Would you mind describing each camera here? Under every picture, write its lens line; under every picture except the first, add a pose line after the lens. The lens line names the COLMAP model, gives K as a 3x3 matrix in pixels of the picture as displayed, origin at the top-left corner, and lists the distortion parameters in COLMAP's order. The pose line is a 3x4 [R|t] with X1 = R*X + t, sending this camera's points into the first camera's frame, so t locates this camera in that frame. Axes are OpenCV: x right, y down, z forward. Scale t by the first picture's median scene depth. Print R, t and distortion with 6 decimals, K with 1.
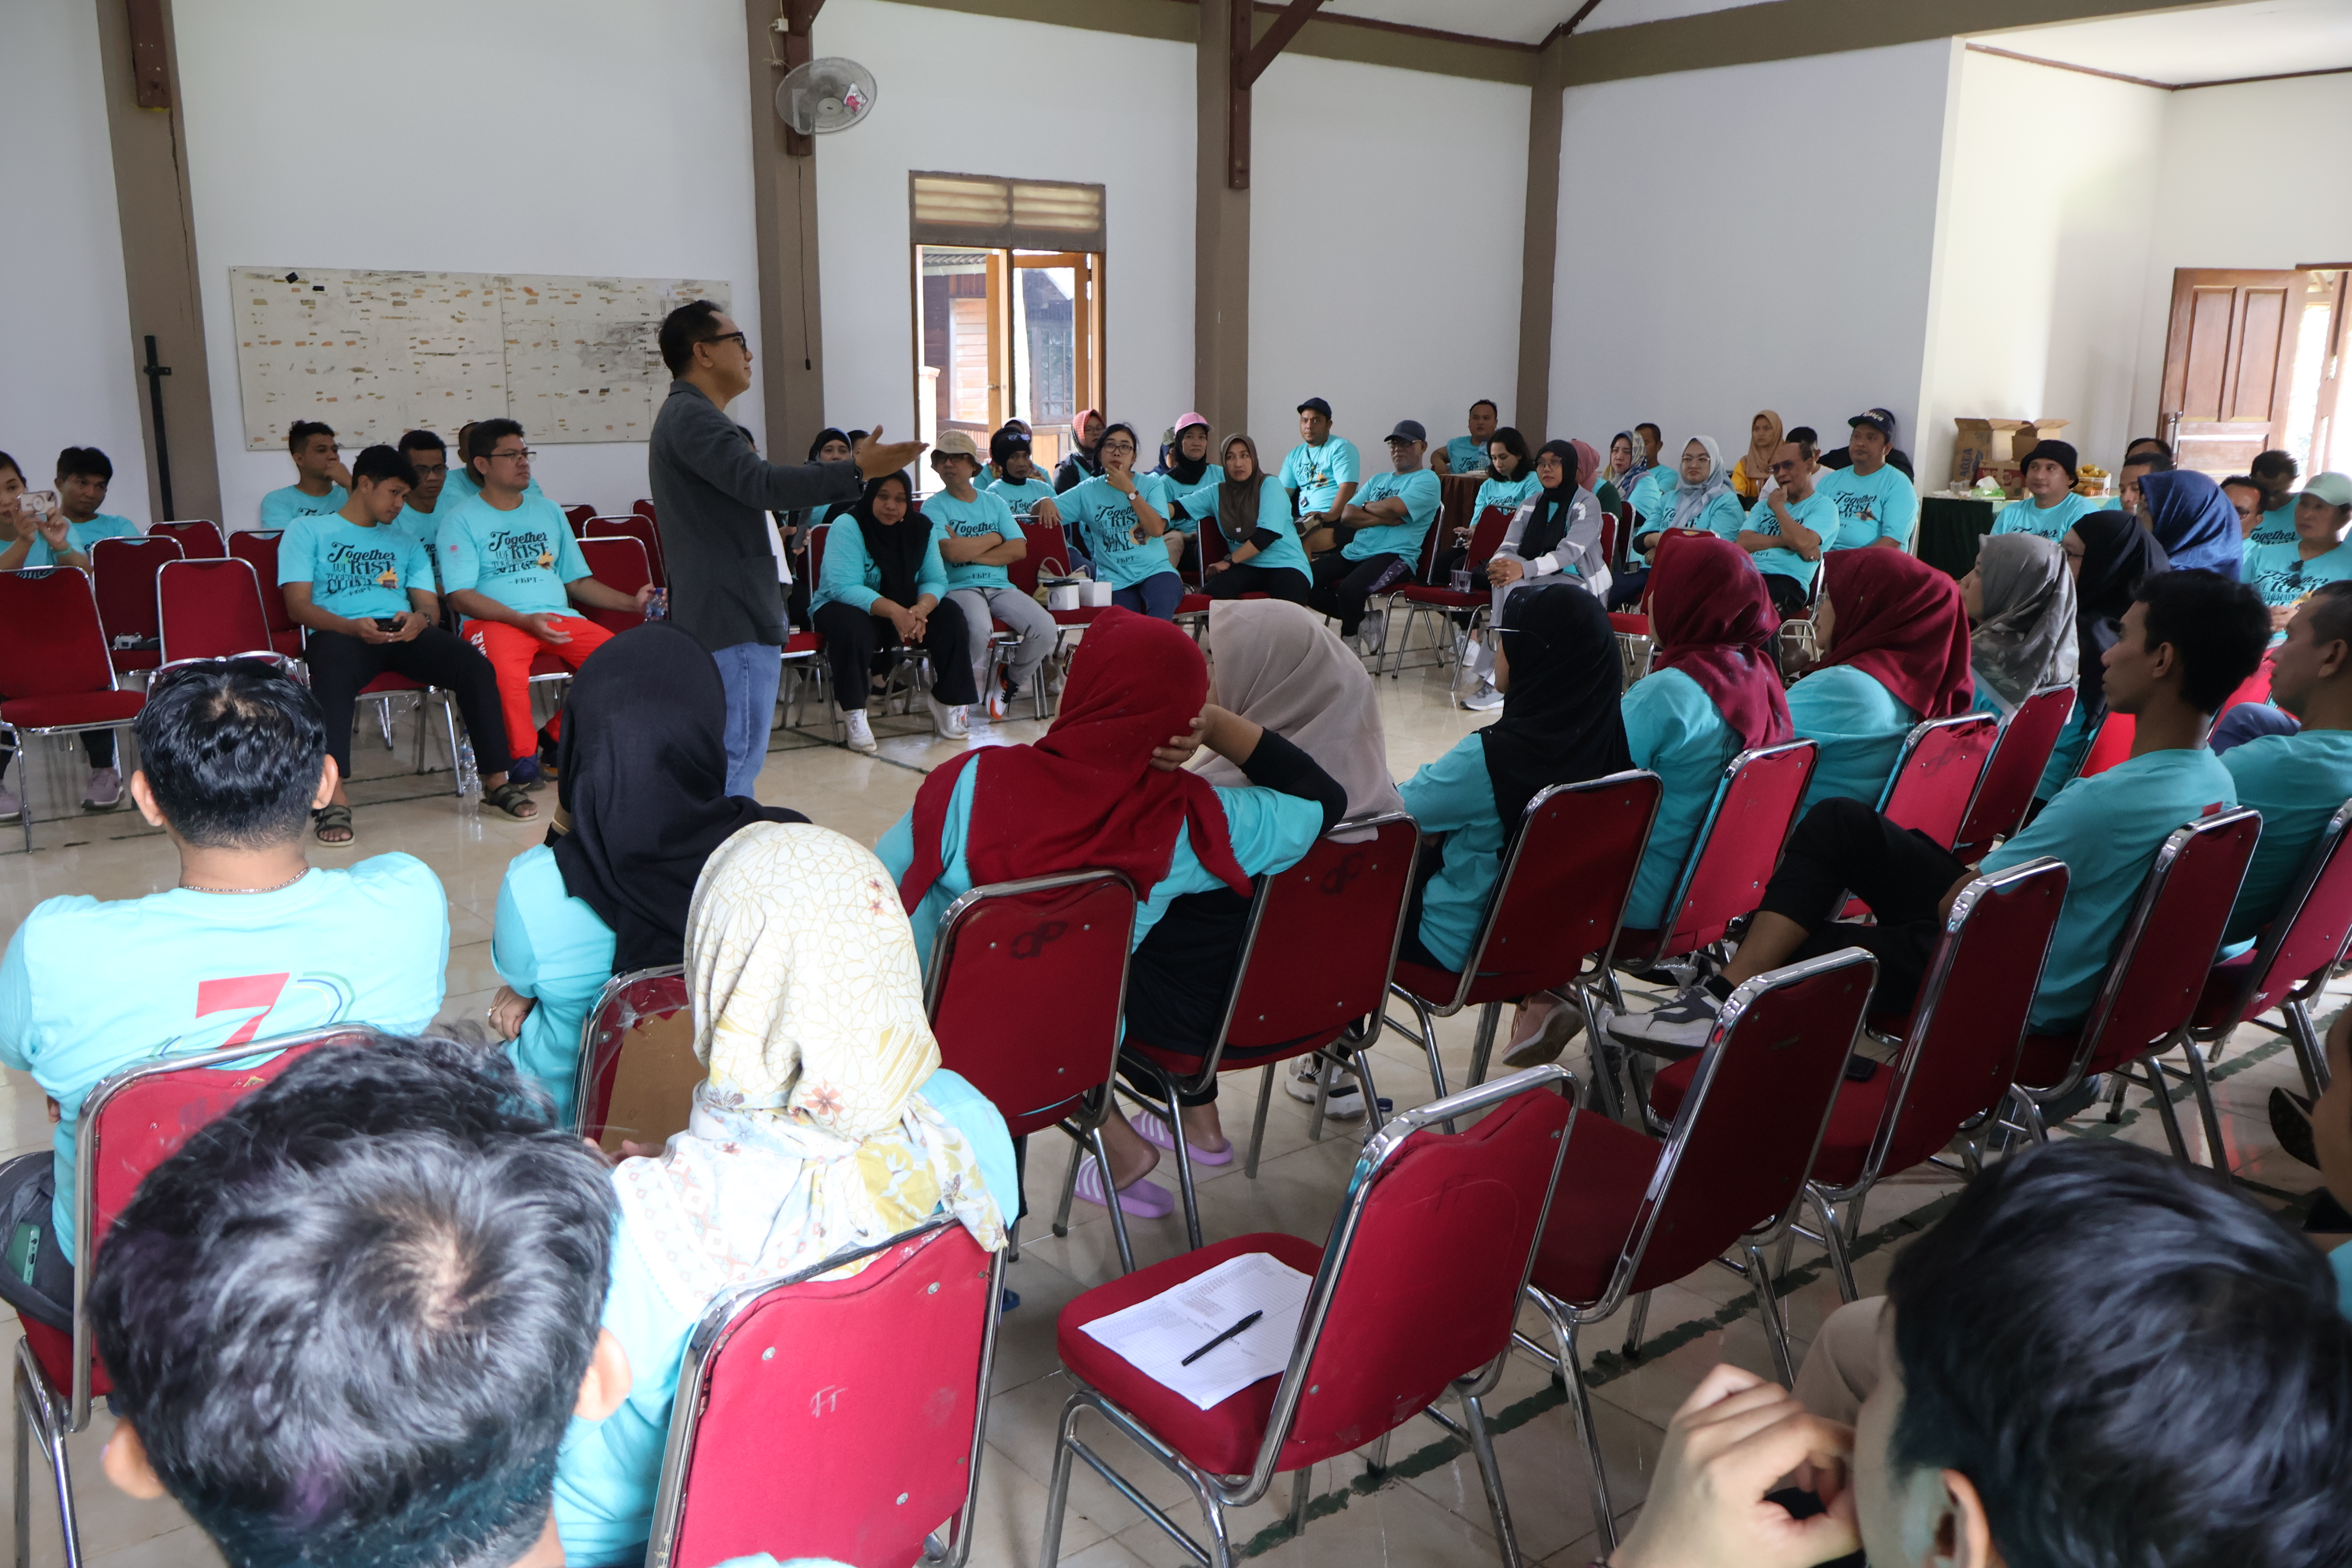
lens RADIAL K [[1967.4, 0, 1175.5], [0, 1967.4, 791.3], [0, 0, 1]] dist [-0.002417, 0.001928]
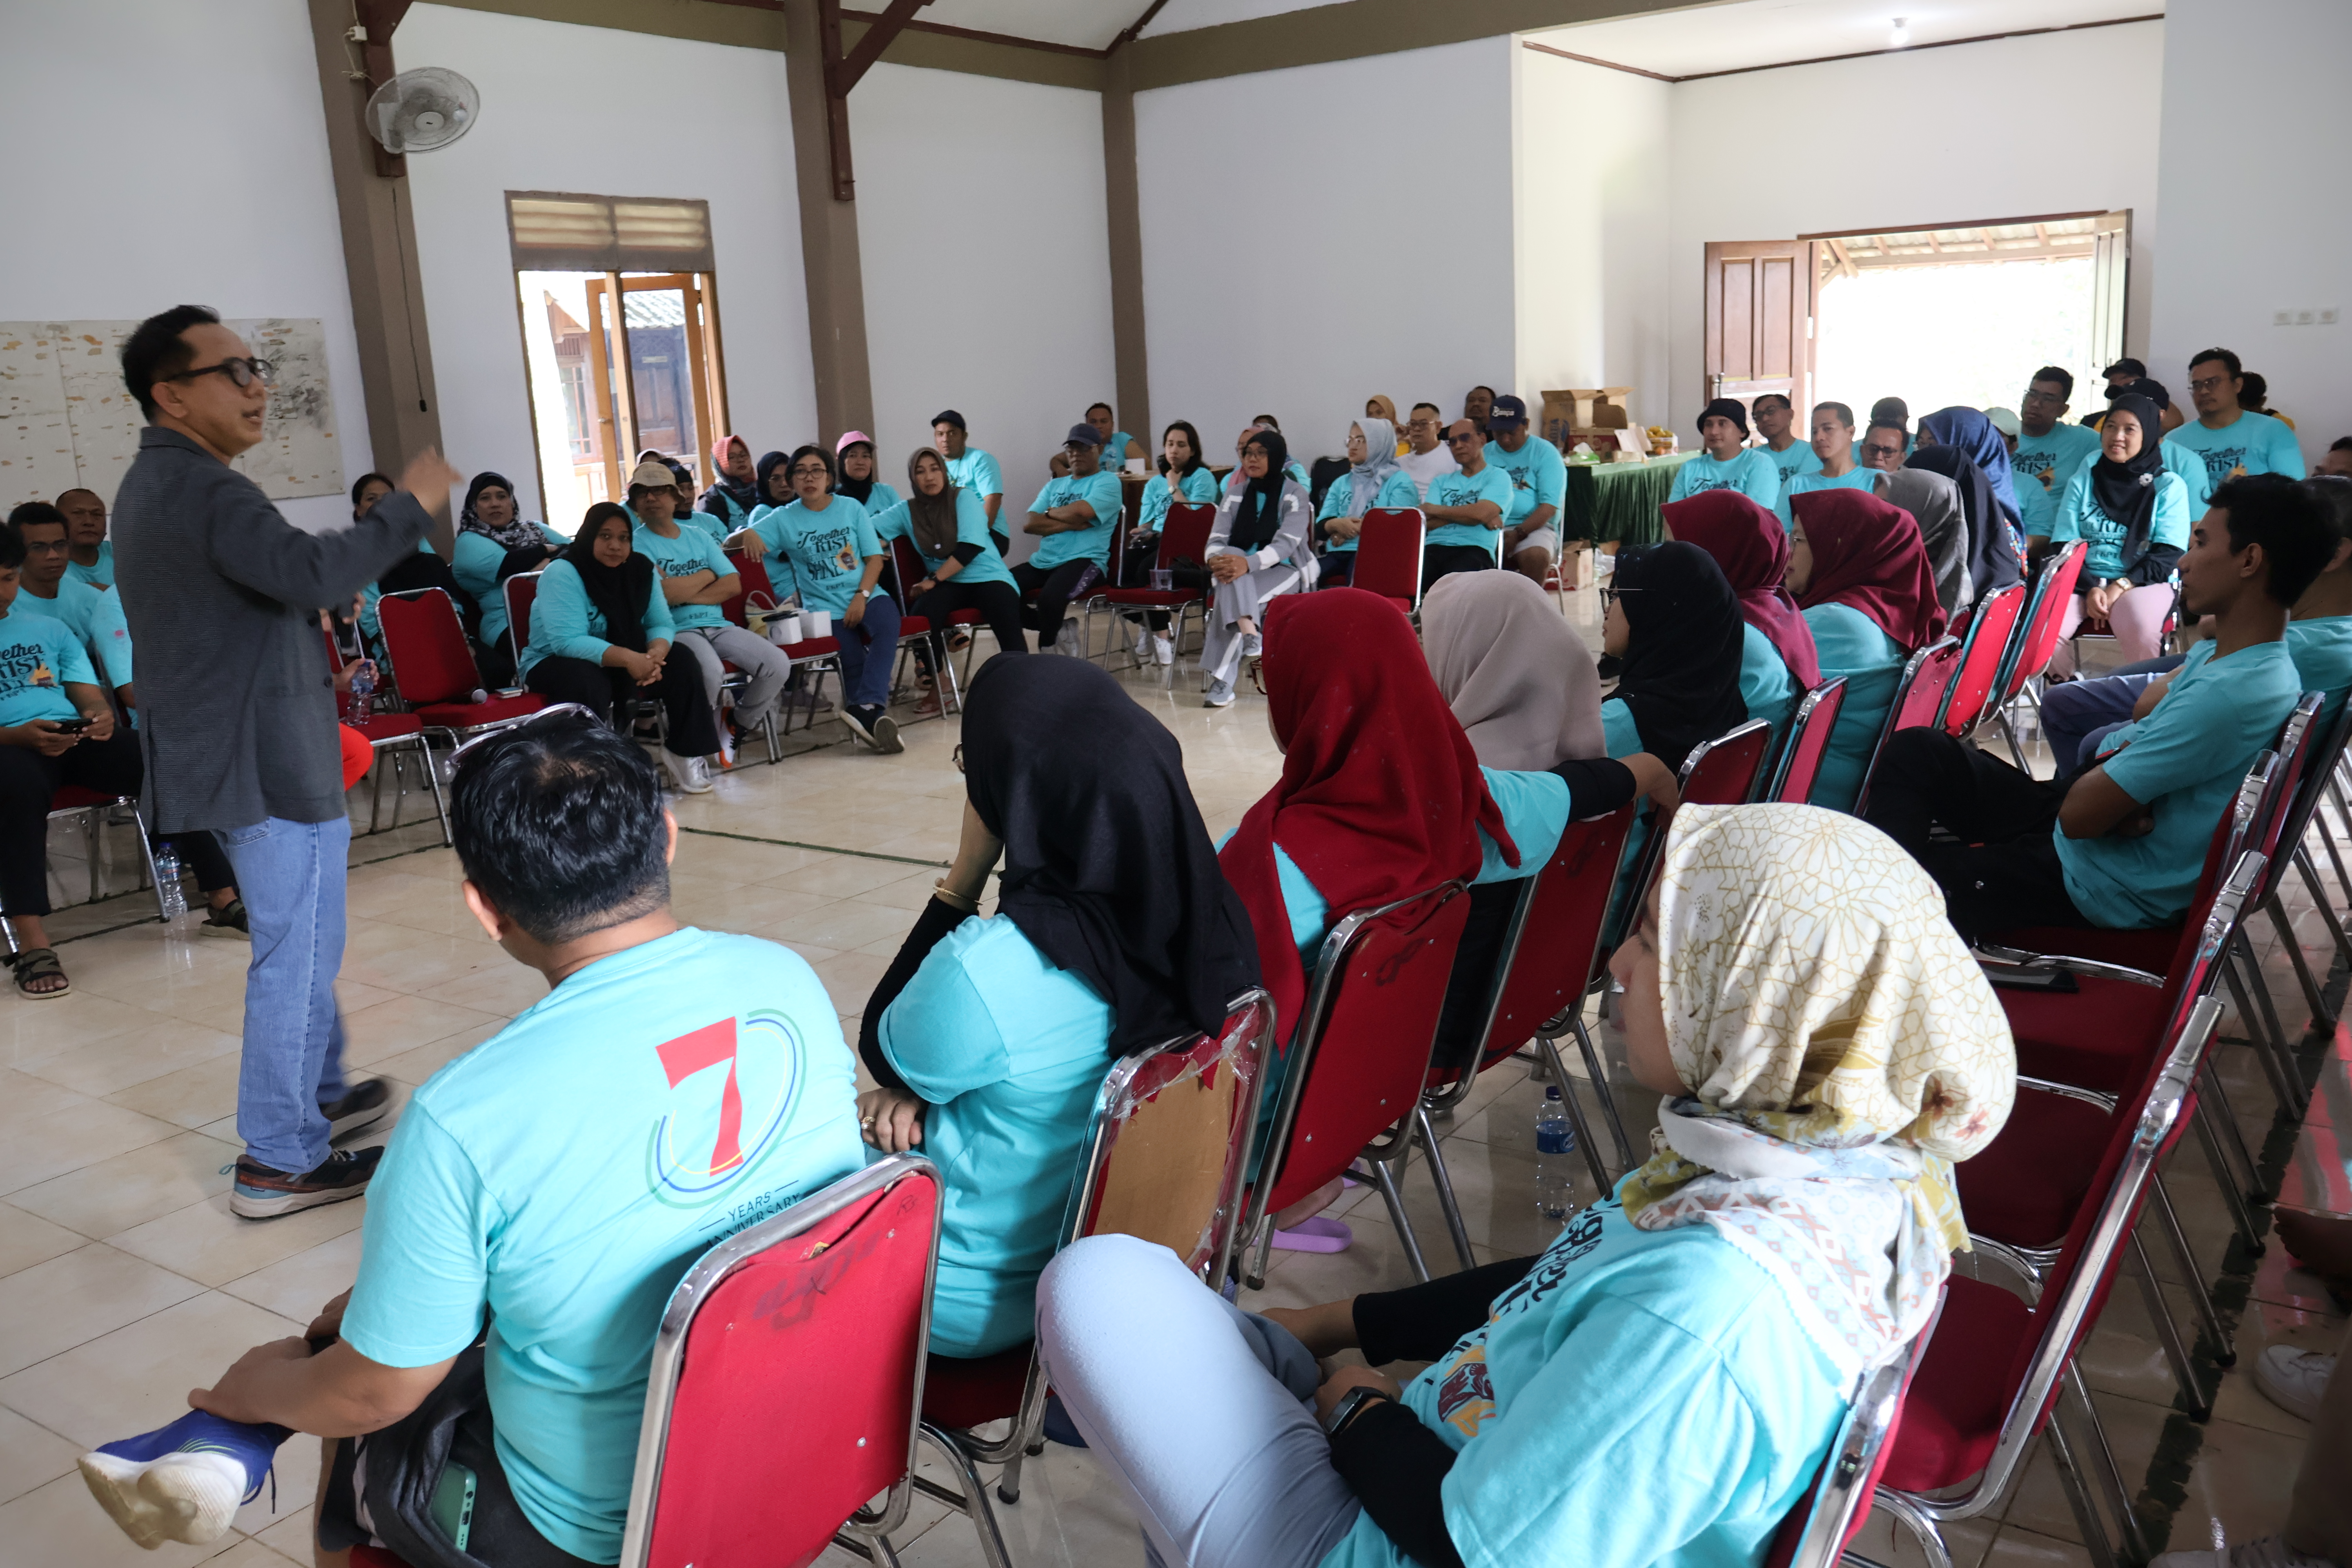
lens RADIAL K [[1970.5, 0, 1181.2], [0, 1970.5, 759.4], [0, 0, 1]] dist [0.009459, 0.005101]
pose [[0.959643, -0.109393, 0.259074, -0.121447], [0.116056, 0.993187, -0.010516, -0.005513], [-0.256158, 0.040159, 0.965800, 0.043485]]
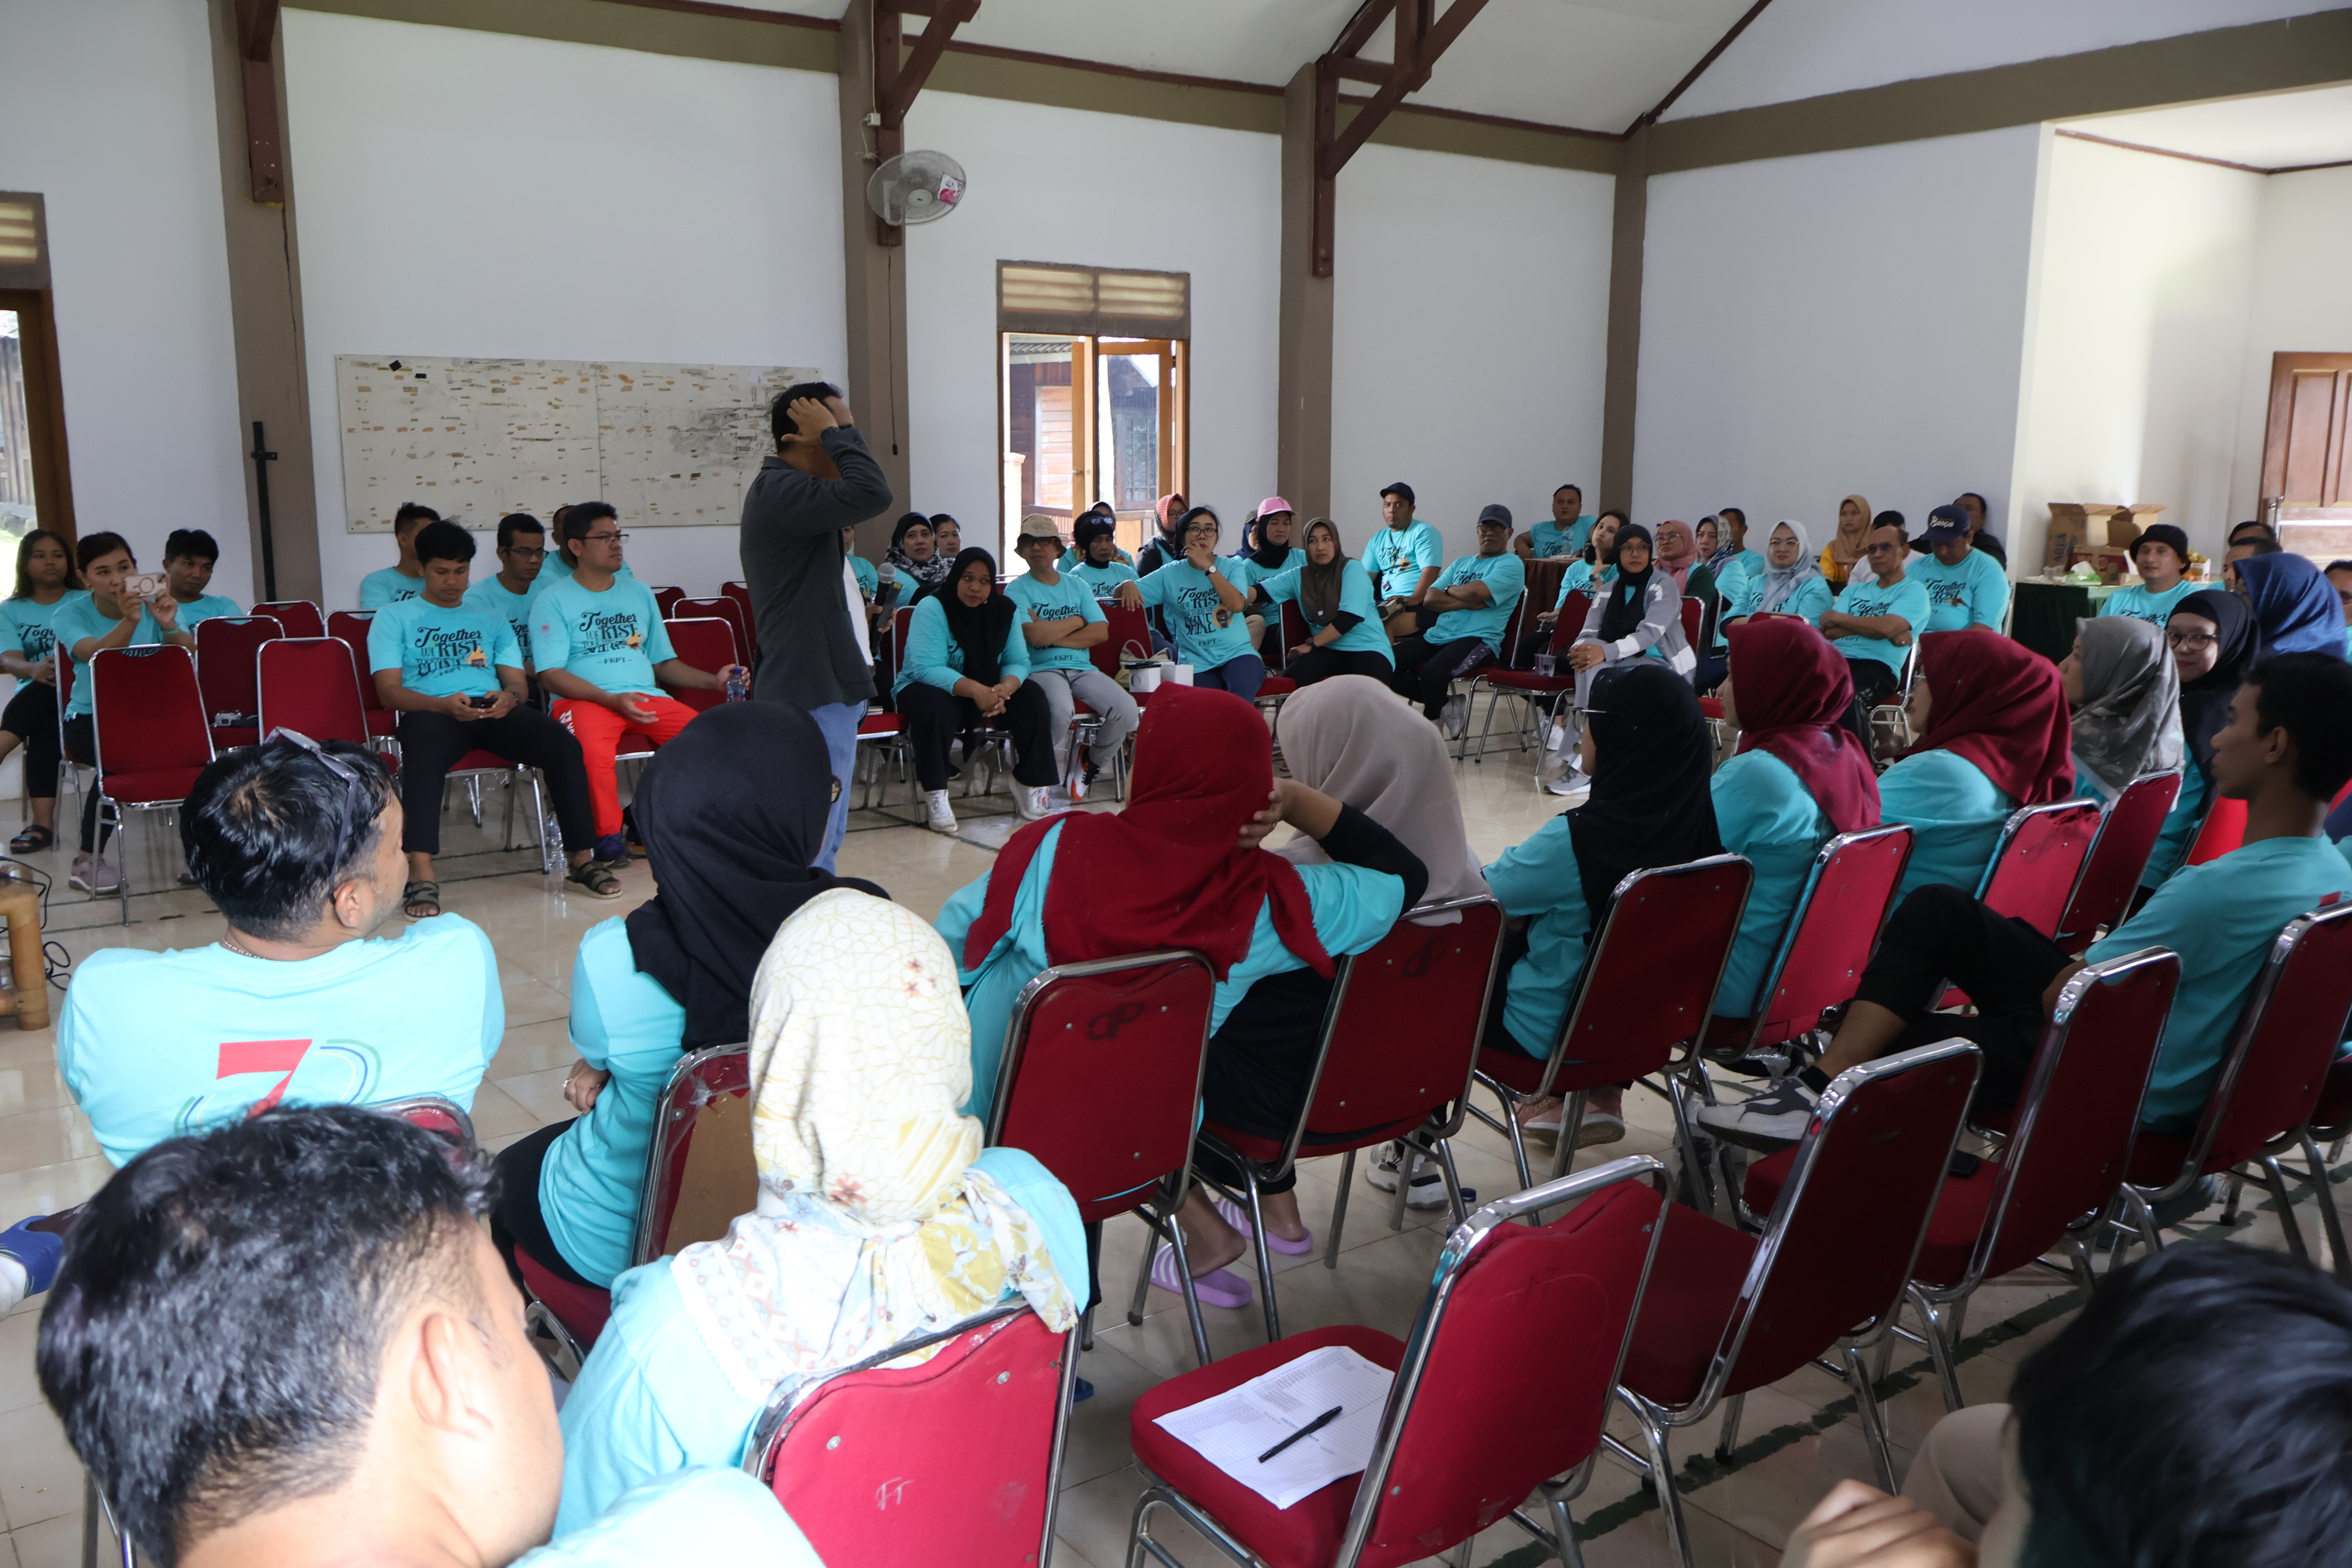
lens RADIAL K [[1967.4, 0, 1175.5], [0, 1967.4, 791.3], [0, 0, 1]] dist [-0.002417, 0.001928]
pose [[0.999134, 0.006332, -0.041118, 0.000001], [-0.008084, 0.999061, -0.042574, 0.000669], [0.040809, 0.042870, 0.998247, 0.003658]]
